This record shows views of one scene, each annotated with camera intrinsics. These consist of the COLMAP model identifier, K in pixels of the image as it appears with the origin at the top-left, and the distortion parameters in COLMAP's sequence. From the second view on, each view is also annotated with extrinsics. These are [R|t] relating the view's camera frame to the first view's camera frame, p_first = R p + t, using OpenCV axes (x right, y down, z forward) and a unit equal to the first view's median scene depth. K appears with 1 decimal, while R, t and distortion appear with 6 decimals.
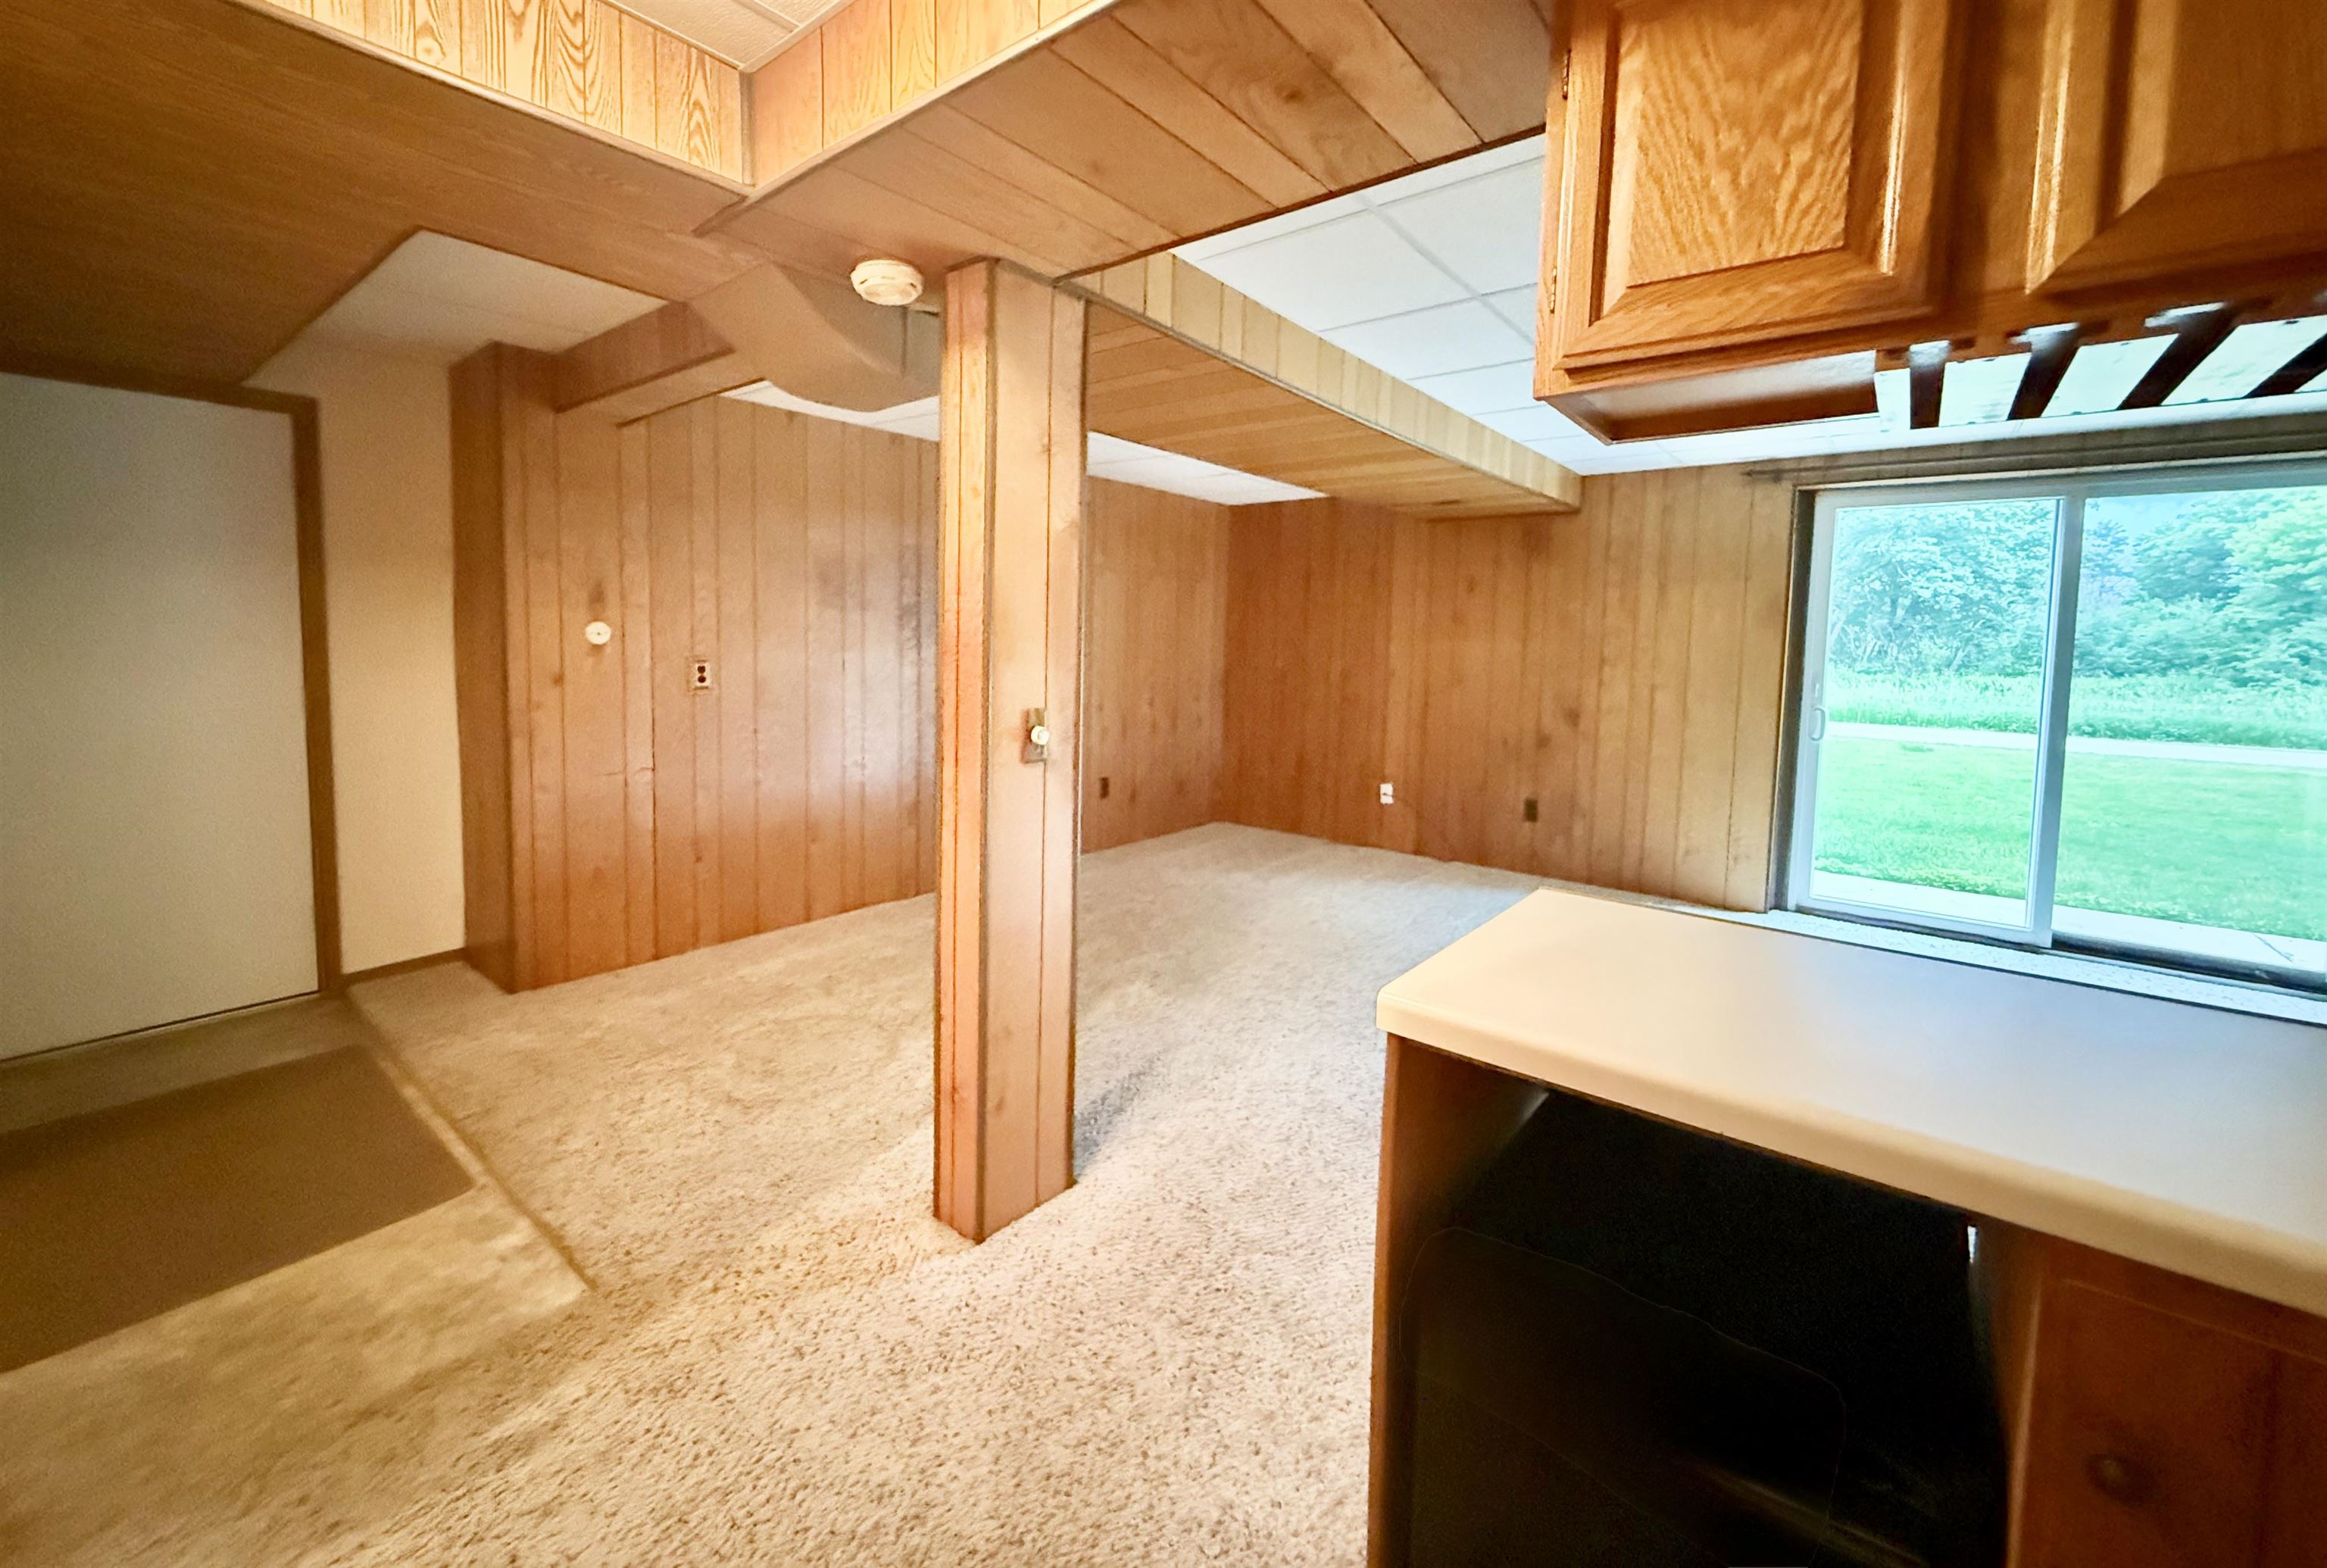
lens RADIAL K [[933.0, 0, 1162.2], [0, 933.0, 697.7], [0, 0, 1]] dist [-0.002629, -0.000146]
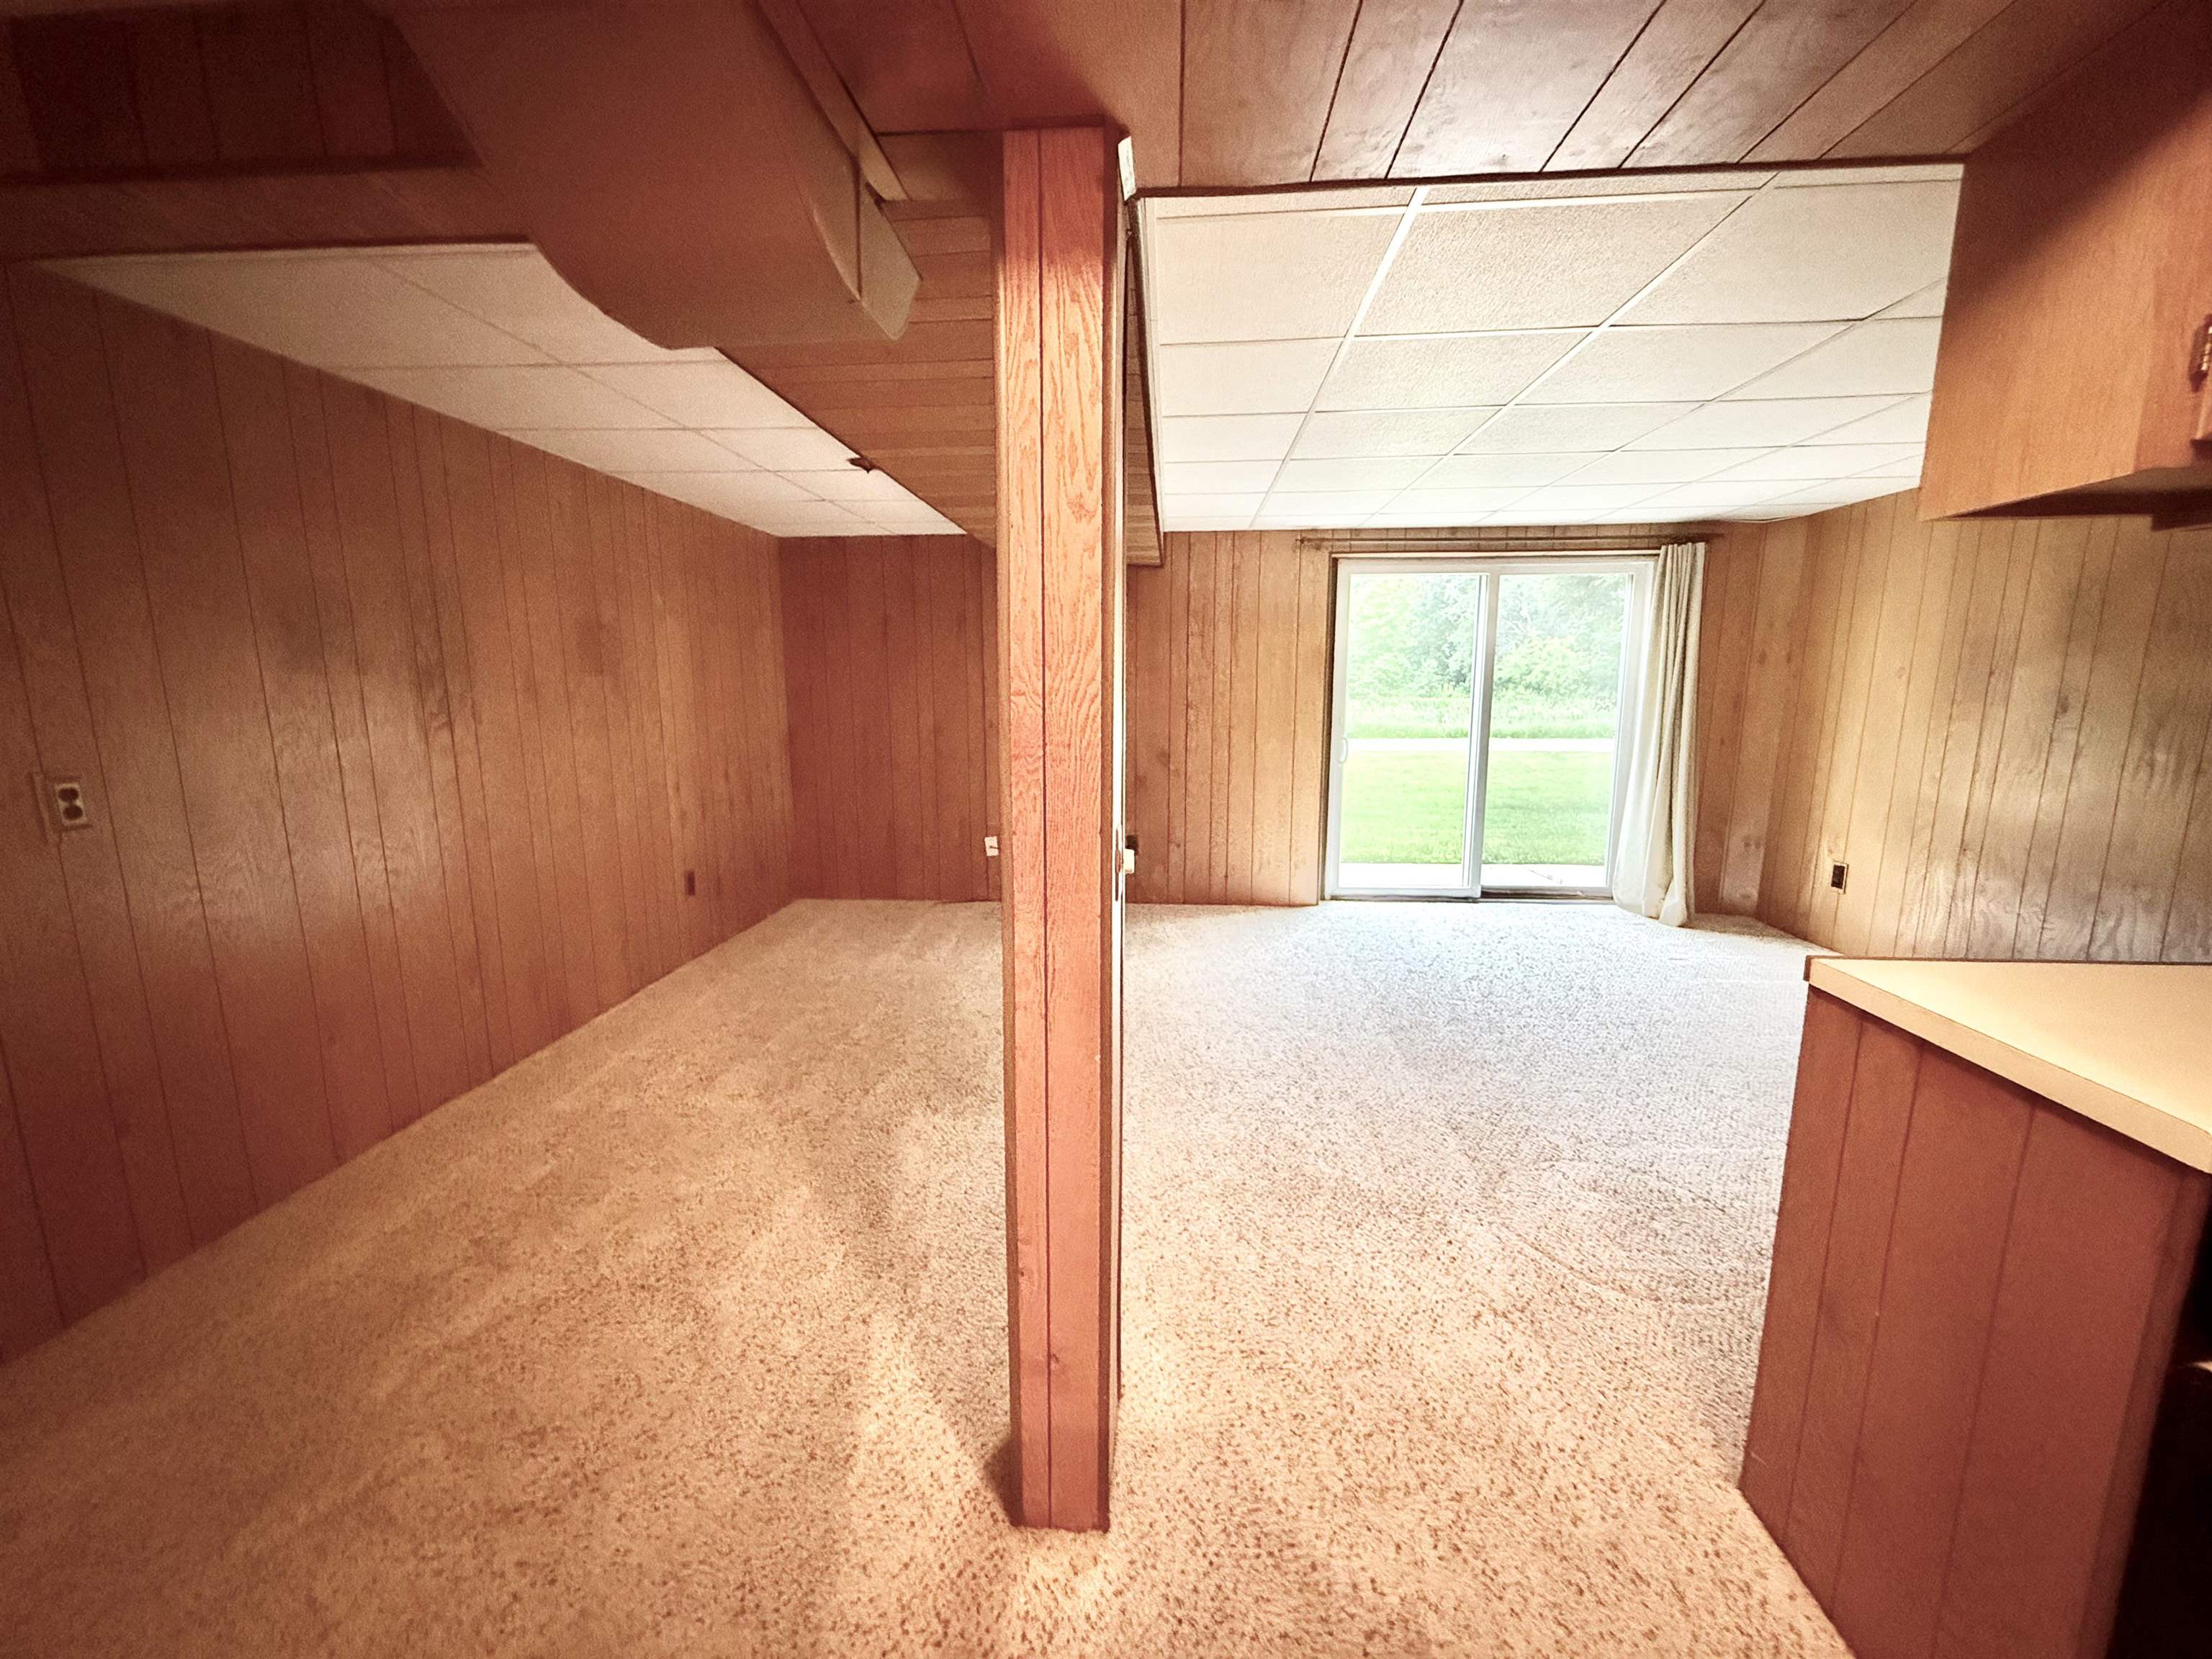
lens RADIAL K [[884.7, 0, 1106.0], [0, 884.7, 829.5], [0, 0, 1]] dist [-0.002276, -0.000104]
pose [[0.824124, -0.117775, 0.554030, -0.226840], [0.059308, 0.990709, 0.122382, -0.029852], [-0.563296, -0.067999, 0.823452, 0.190354]]
